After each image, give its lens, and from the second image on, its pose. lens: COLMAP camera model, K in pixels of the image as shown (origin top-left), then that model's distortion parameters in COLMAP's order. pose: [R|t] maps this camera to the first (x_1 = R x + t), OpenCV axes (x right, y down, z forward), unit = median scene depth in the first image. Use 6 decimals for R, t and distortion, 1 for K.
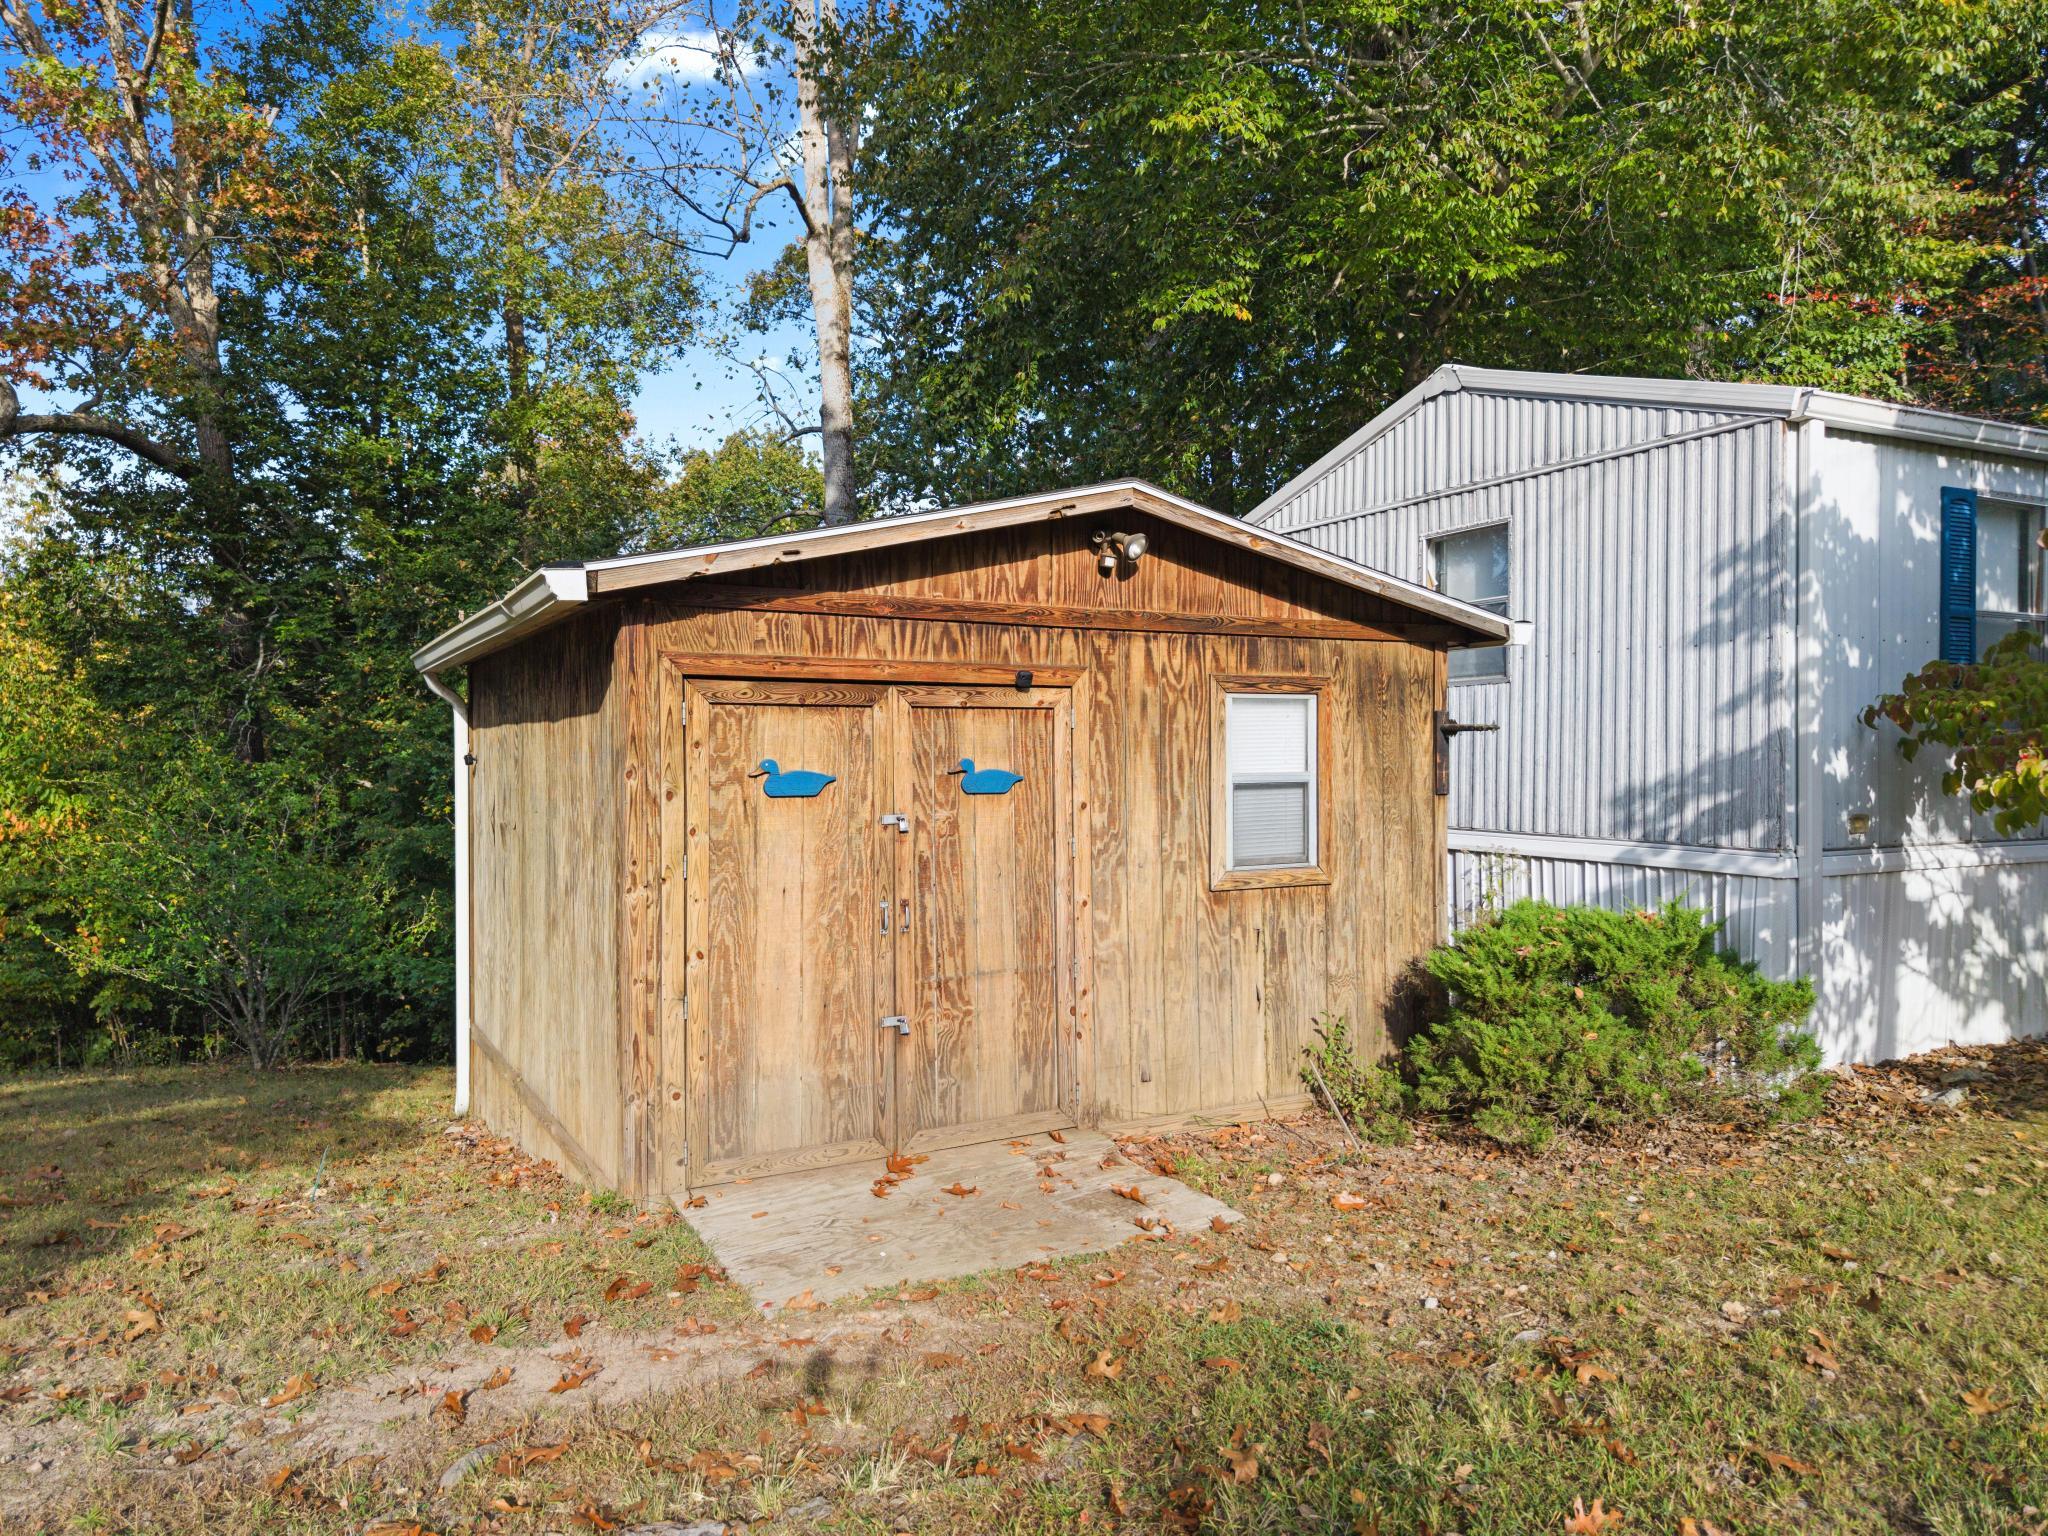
lens RADIAL K [[1416.1, 0, 1024.2], [0, 1416.1, 750.6], [0, 0, 1]] dist [0.085893, -0.133087]
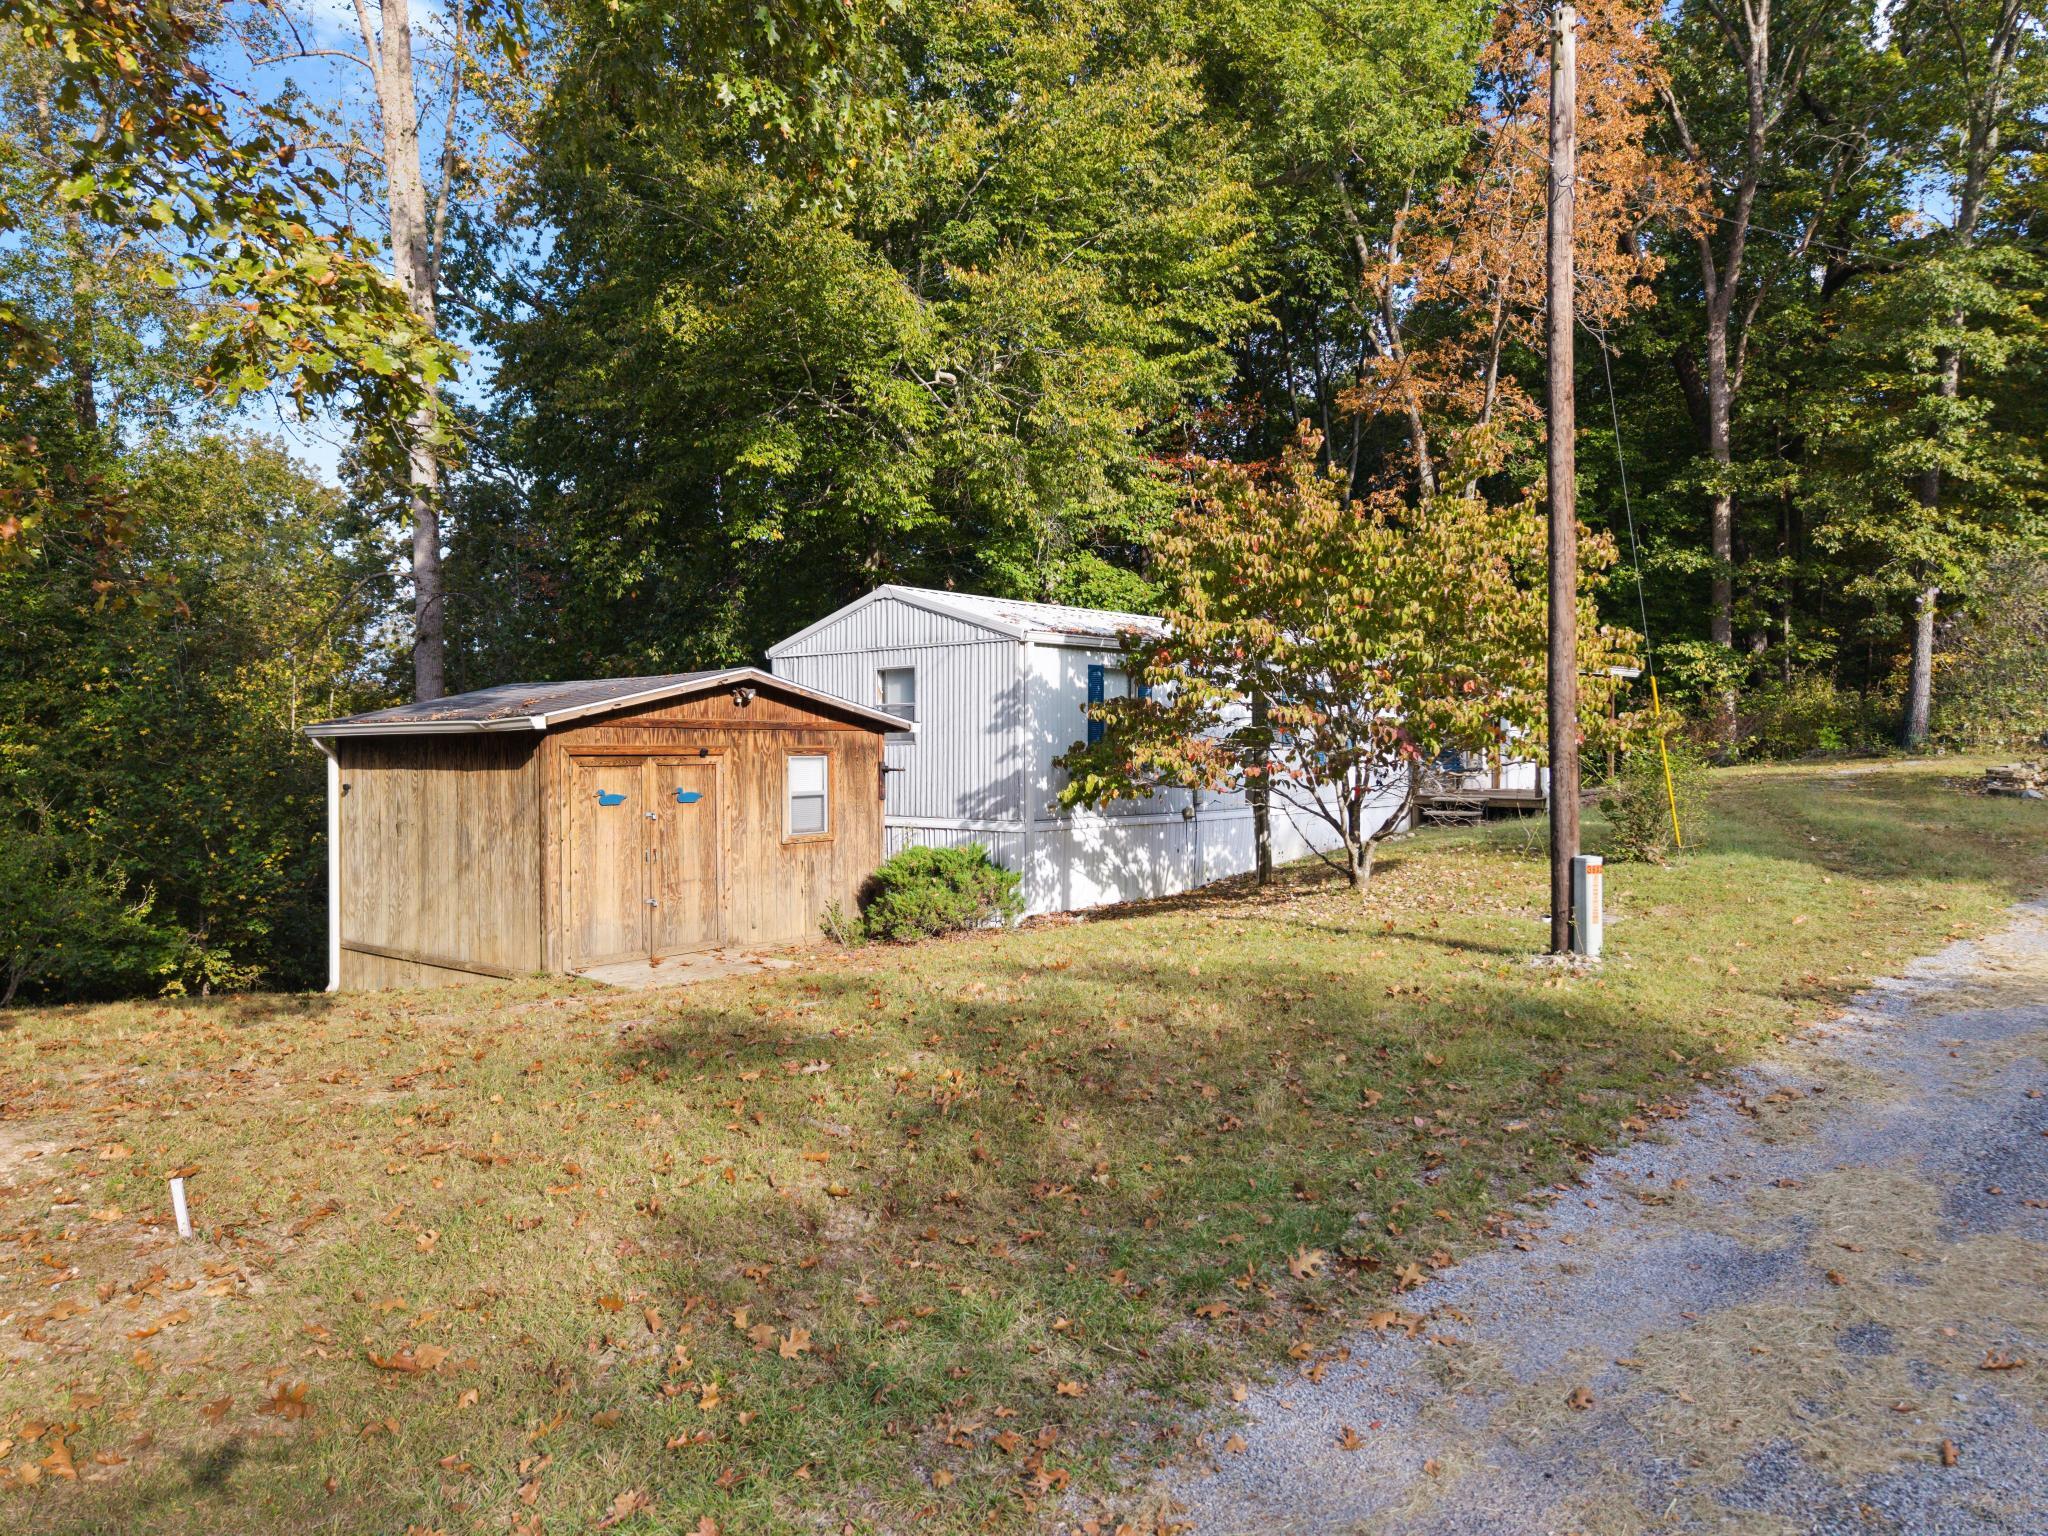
lens RADIAL K [[1416.1, 0, 1024.2], [0, 1416.1, 750.6], [0, 0, 1]] dist [0.085893, -0.133087]
pose [[0.934872, -0.002622, 0.354975, -0.298478], [0.003439, 0.999993, -0.001671, -0.042624], [-0.354968, 0.002782, 0.934874, -1.202858]]
